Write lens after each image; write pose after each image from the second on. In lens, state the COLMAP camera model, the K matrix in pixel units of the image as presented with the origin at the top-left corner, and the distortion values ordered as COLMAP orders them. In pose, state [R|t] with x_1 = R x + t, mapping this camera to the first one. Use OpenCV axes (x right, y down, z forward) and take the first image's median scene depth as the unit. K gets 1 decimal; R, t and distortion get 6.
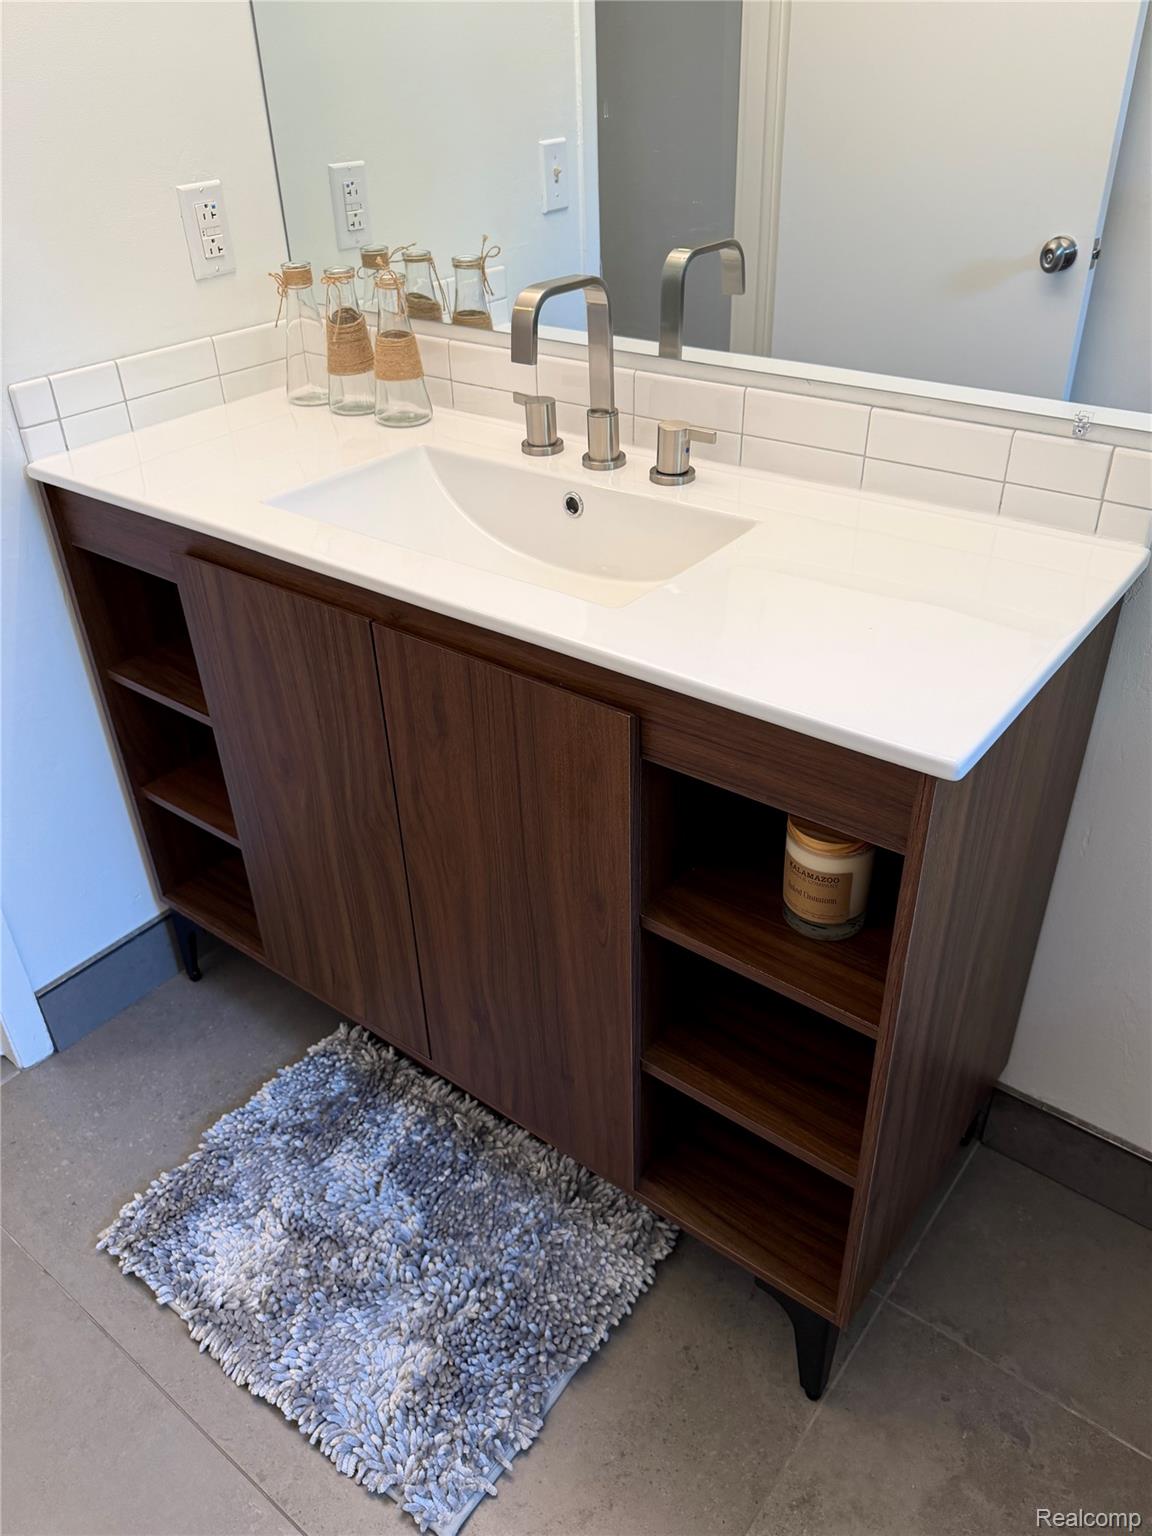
lens RADIAL K [[1153.4, 0, 579.2], [0, 1153.4, 757.9], [0, 0, 1]] dist [0.020671, -0.036906]
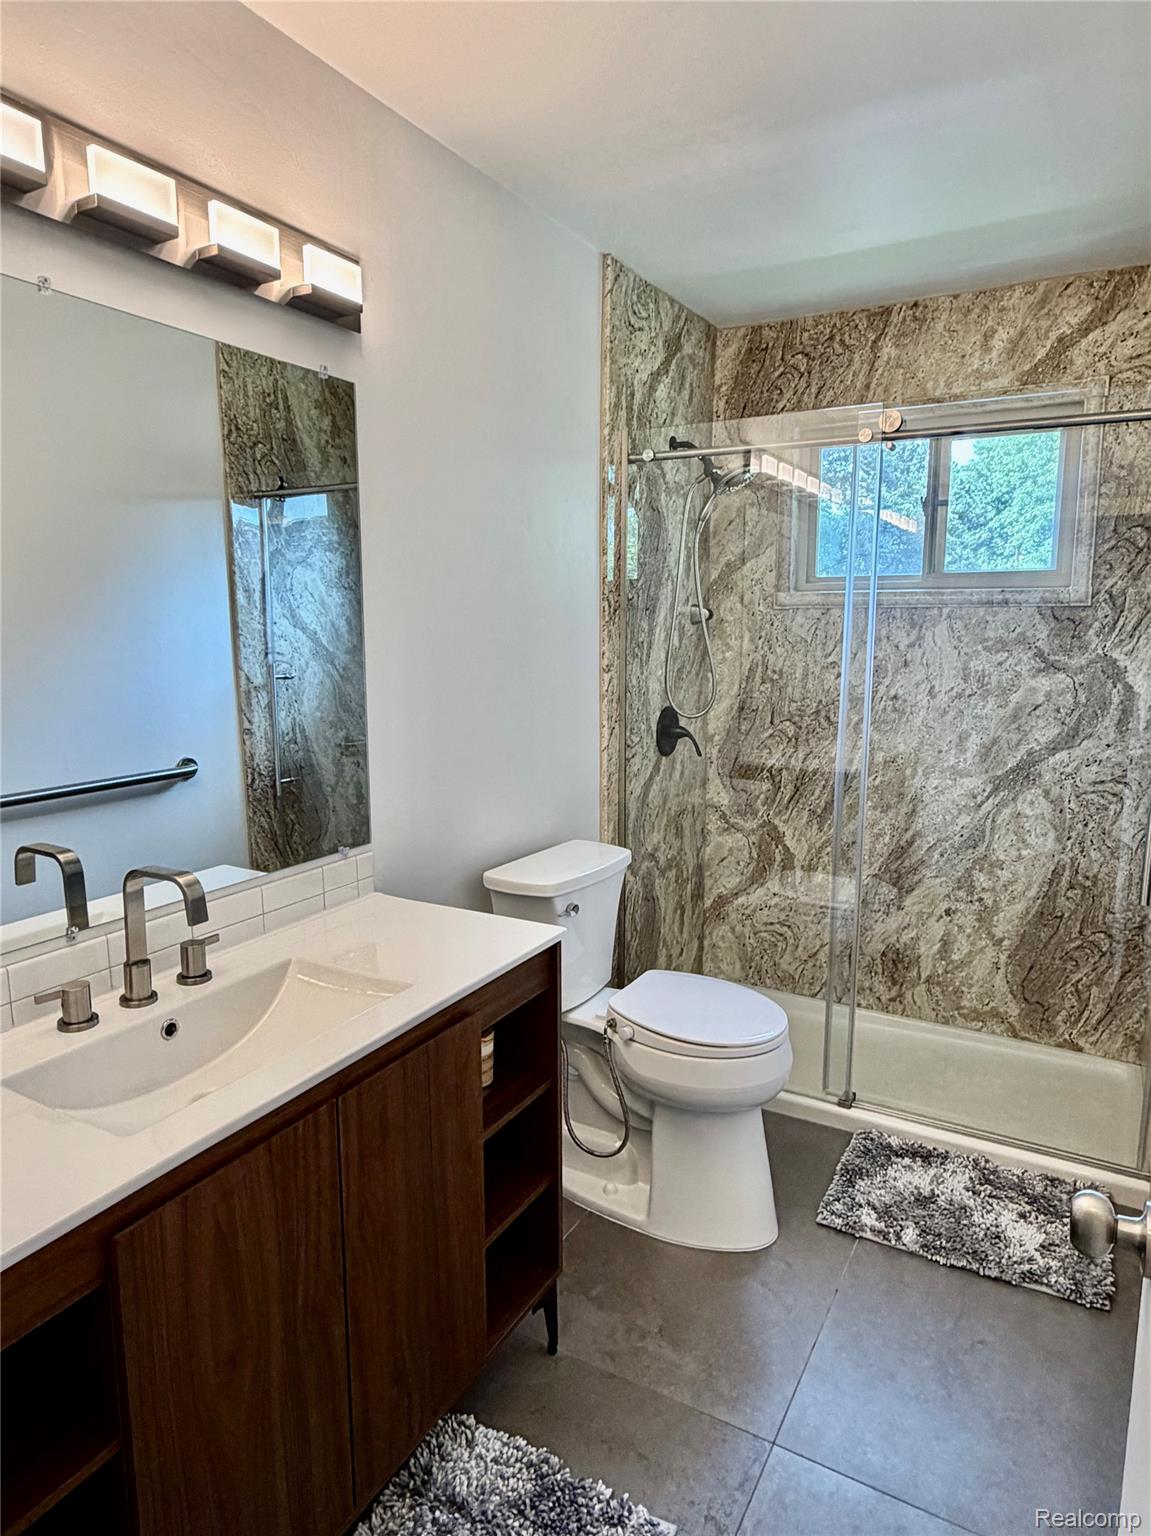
lens RADIAL K [[931.5, 0, 576.4], [0, 931.5, 768.0], [0, 0, 1]] dist [-0.008182, 0.001881]
pose [[-0.155159, -0.119475, 0.980638, -1.123967], [0.537421, 0.822712, 0.185266, -0.441113], [-0.828918, 0.555761, -0.063443, 0.596415]]
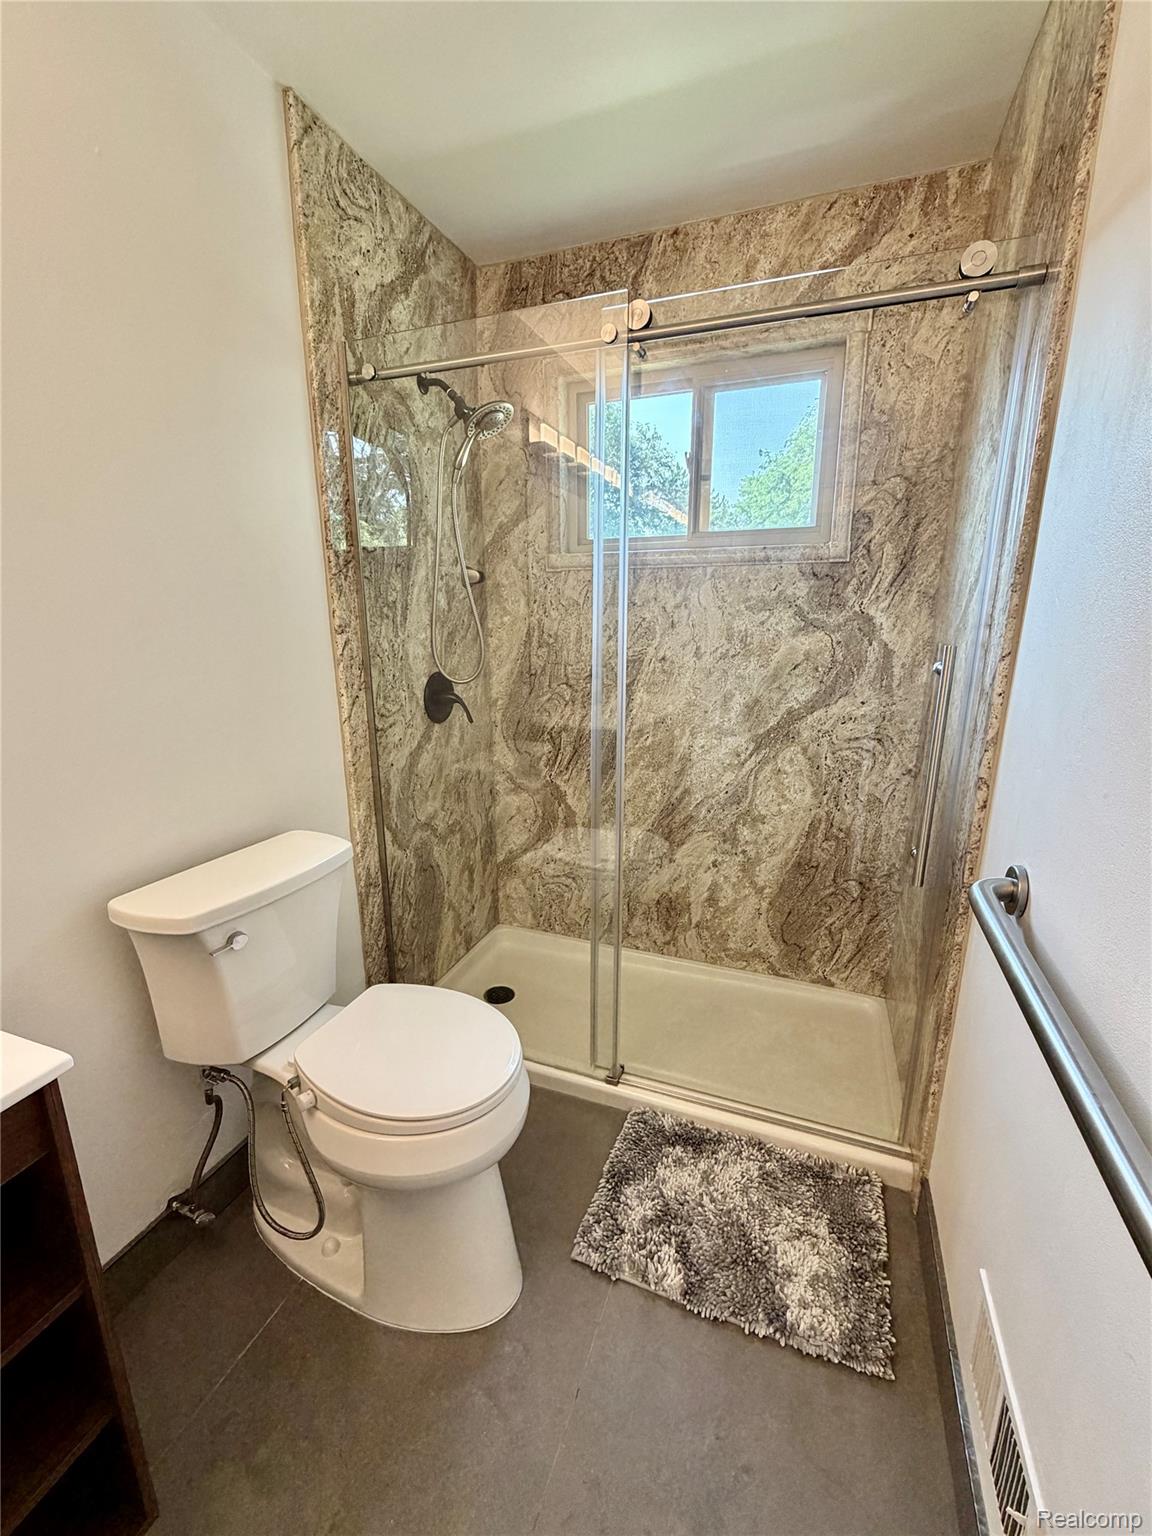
lens RADIAL K [[615.7, 0, 579.3], [0, 615.7, 768.0], [0, 0, 1]] dist [-0.003921, -0.000297]
pose [[-0.303045, -0.194013, 0.933018, -0.521663], [0.525732, 0.782556, 0.333484, -0.196894], [-0.794839, 0.591578, -0.135151, 0.298838]]
